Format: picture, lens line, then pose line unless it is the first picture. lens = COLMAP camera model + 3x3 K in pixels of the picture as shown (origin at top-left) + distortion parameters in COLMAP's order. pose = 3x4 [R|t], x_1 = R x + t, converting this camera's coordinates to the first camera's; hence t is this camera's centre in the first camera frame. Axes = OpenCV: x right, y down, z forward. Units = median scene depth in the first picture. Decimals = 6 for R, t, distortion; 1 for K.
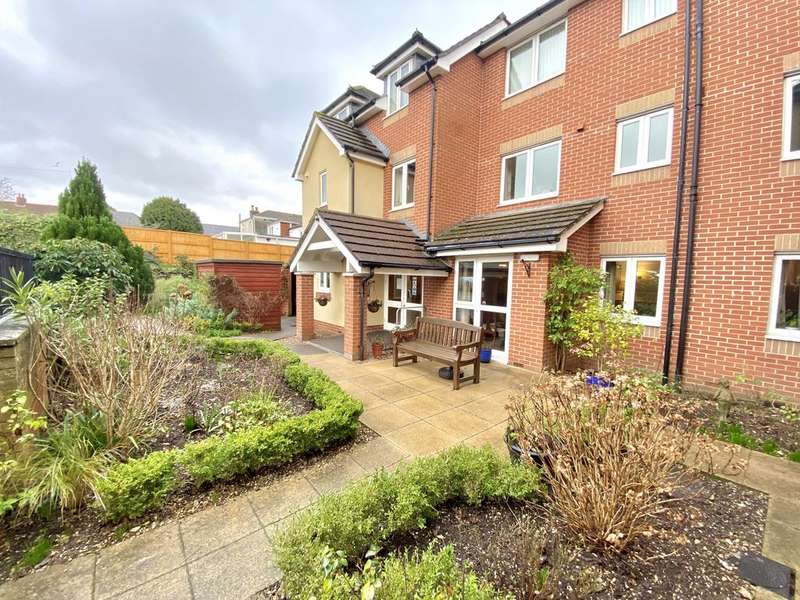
lens RADIAL K [[321.4, 0, 412.7], [0, 321.4, 306.9], [0, 0, 1]] dist [0.001138, 0.000015]
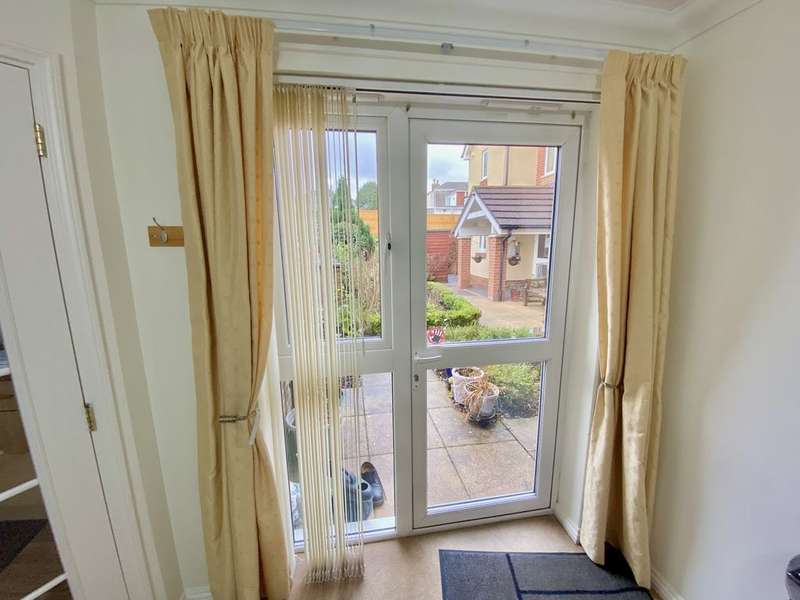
lens RADIAL K [[325.8, 0, 397.9], [0, 325.8, 302.3], [0, 0, 1]] dist [0.014011, -0.018572]
pose [[0.843686, 0.061889, -0.533257, 0.172367], [-0.016468, 0.995849, 0.089522, 0.048680], [0.536584, -0.066747, 0.841203, -0.301717]]
